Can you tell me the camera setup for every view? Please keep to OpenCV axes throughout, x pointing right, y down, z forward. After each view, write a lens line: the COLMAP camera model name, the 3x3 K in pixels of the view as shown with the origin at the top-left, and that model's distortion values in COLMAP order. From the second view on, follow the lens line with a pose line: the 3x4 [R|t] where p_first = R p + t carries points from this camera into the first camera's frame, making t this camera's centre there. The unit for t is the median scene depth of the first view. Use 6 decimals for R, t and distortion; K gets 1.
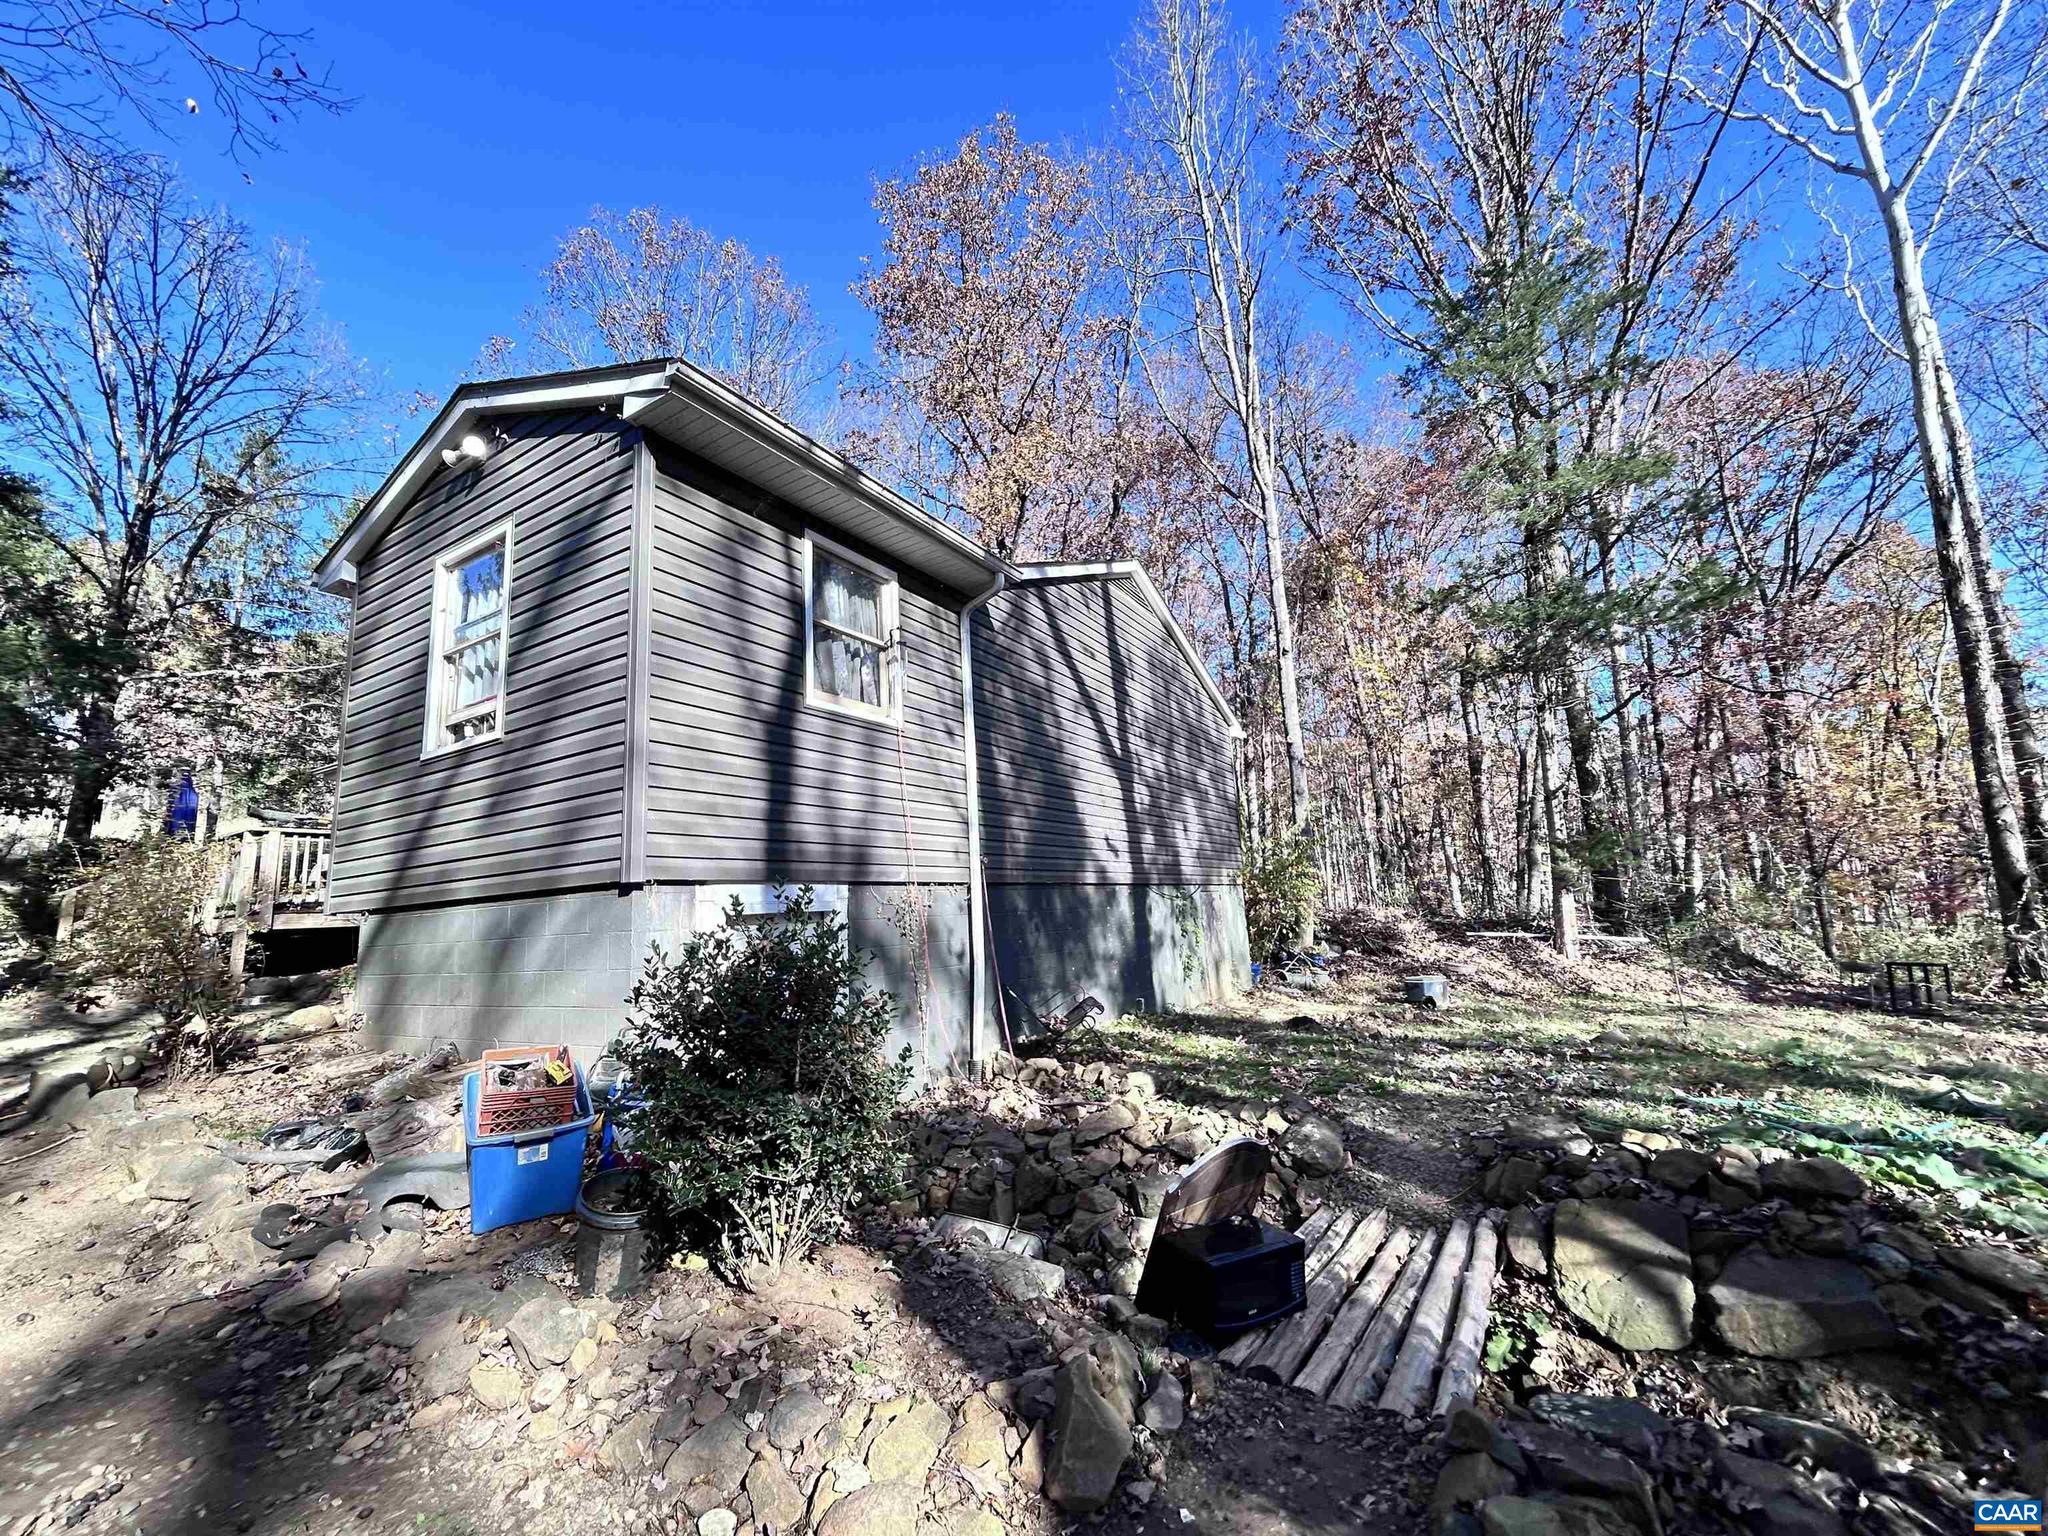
lens RADIAL K [[830.4, 0, 1024.0], [0, 830.4, 768.0], [0, 0, 1]] dist [0.000699, 0.000086]
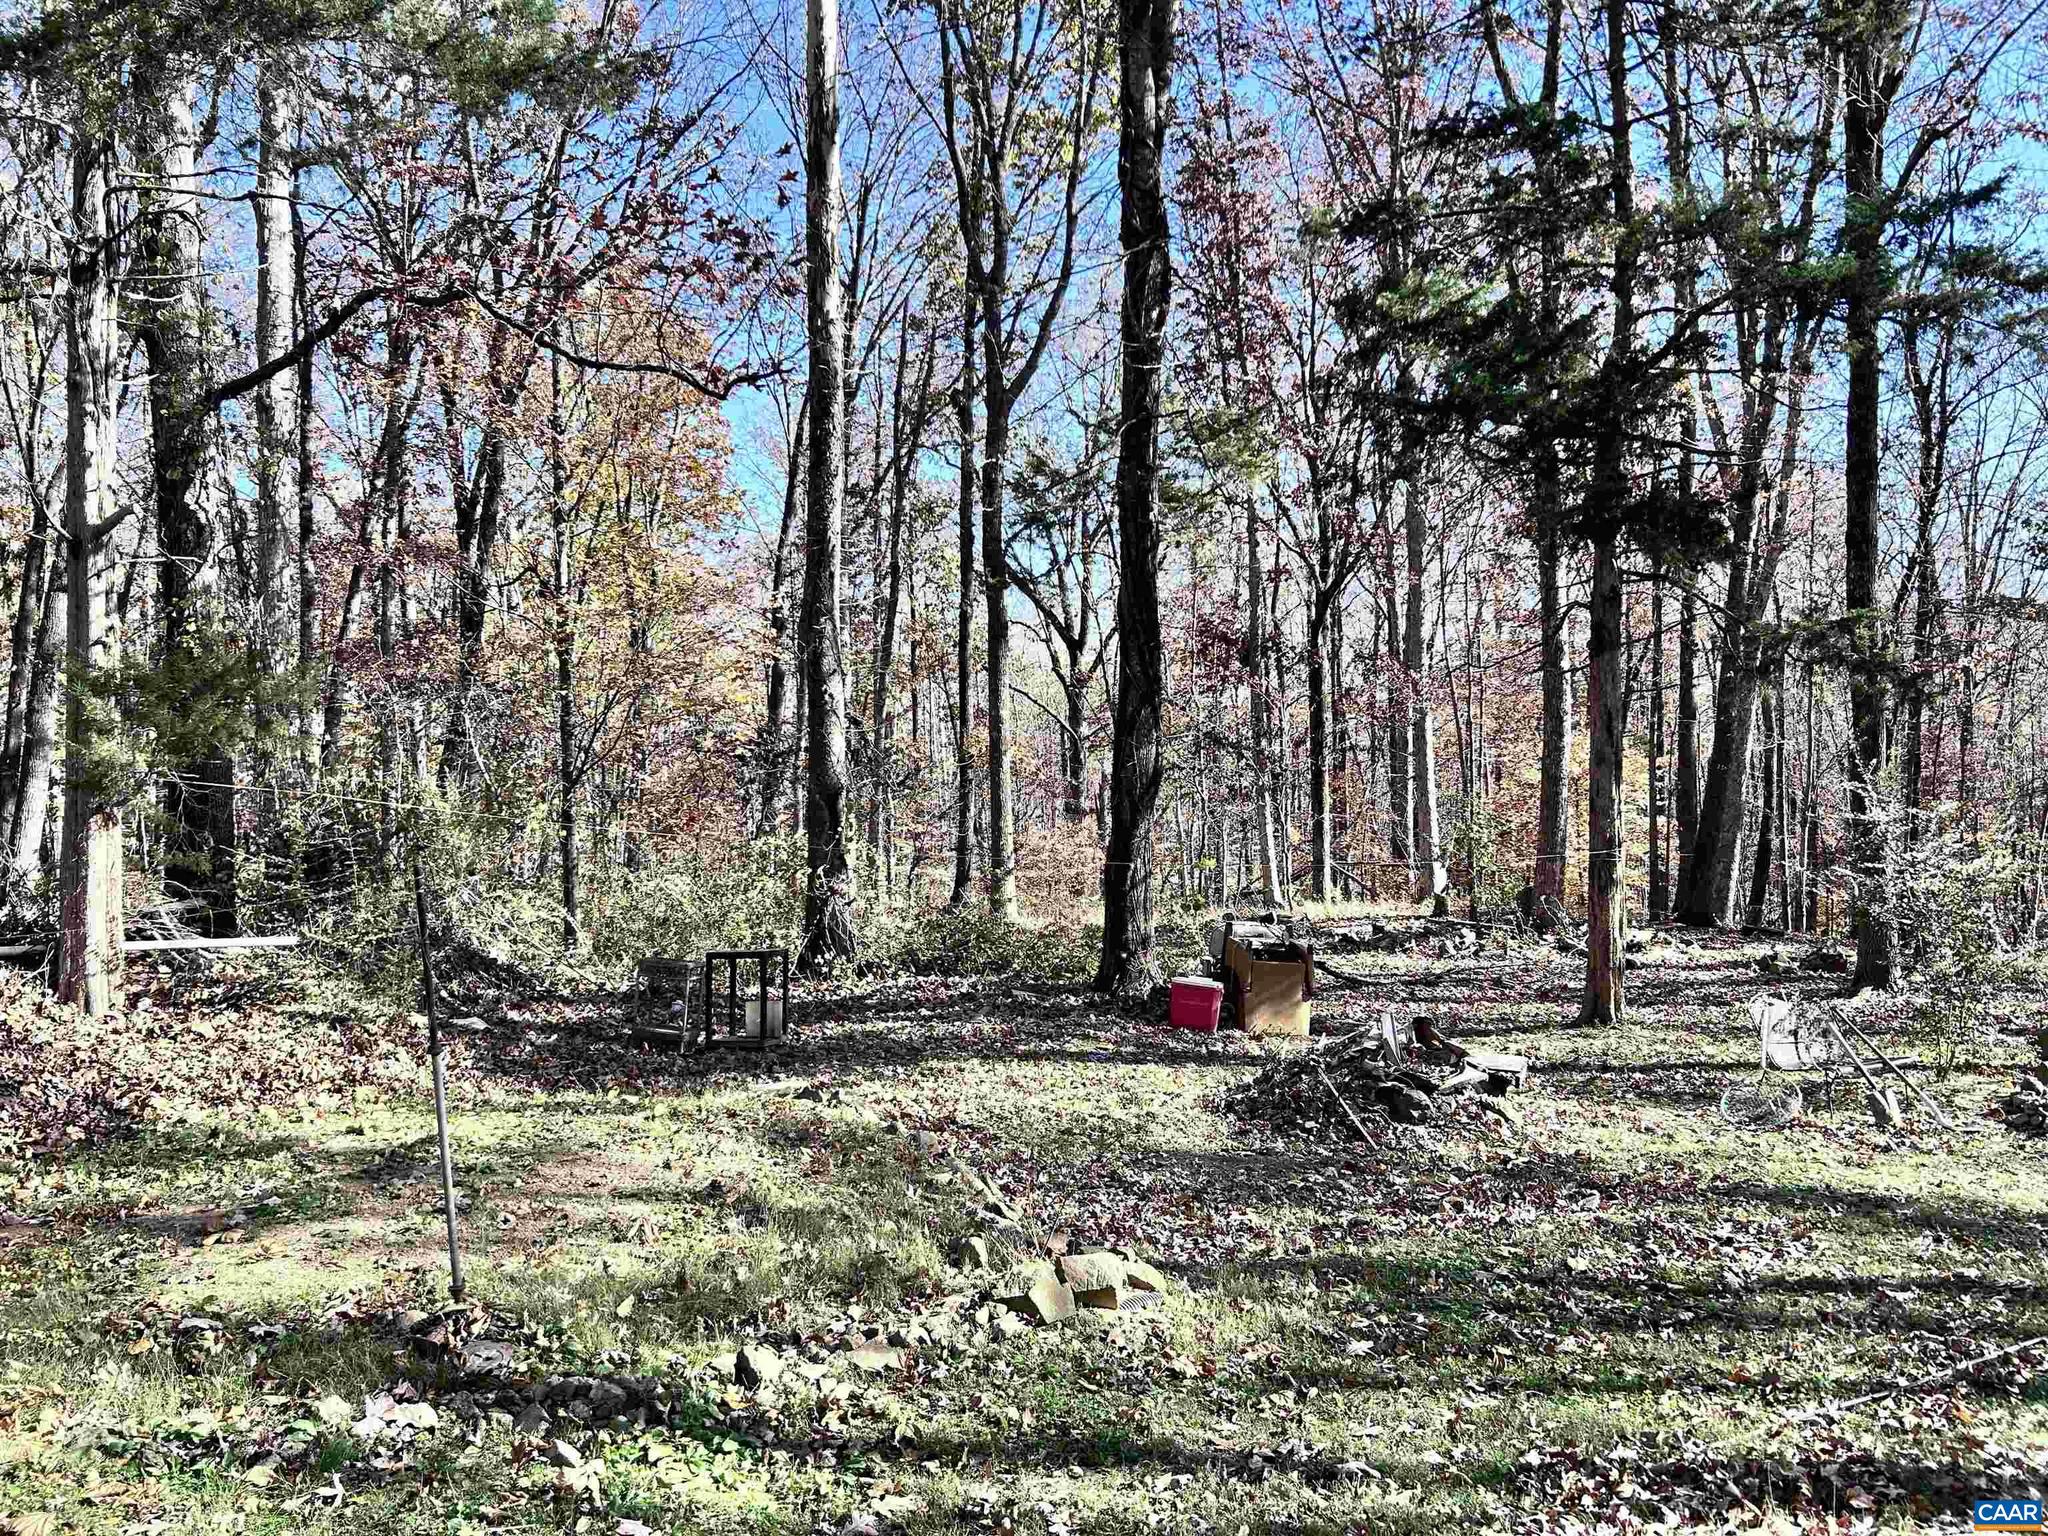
lens RADIAL K [[1514.3, 0, 1024.0], [0, 1514.3, 768.0], [0, 0, 1]] dist [0.019560, -0.029126]
pose [[0.431413, 0.013625, 0.902052, 0.242489], [-0.130751, 0.990273, 0.047575, 0.045656], [-0.892629, -0.138469, 0.428998, 0.381866]]
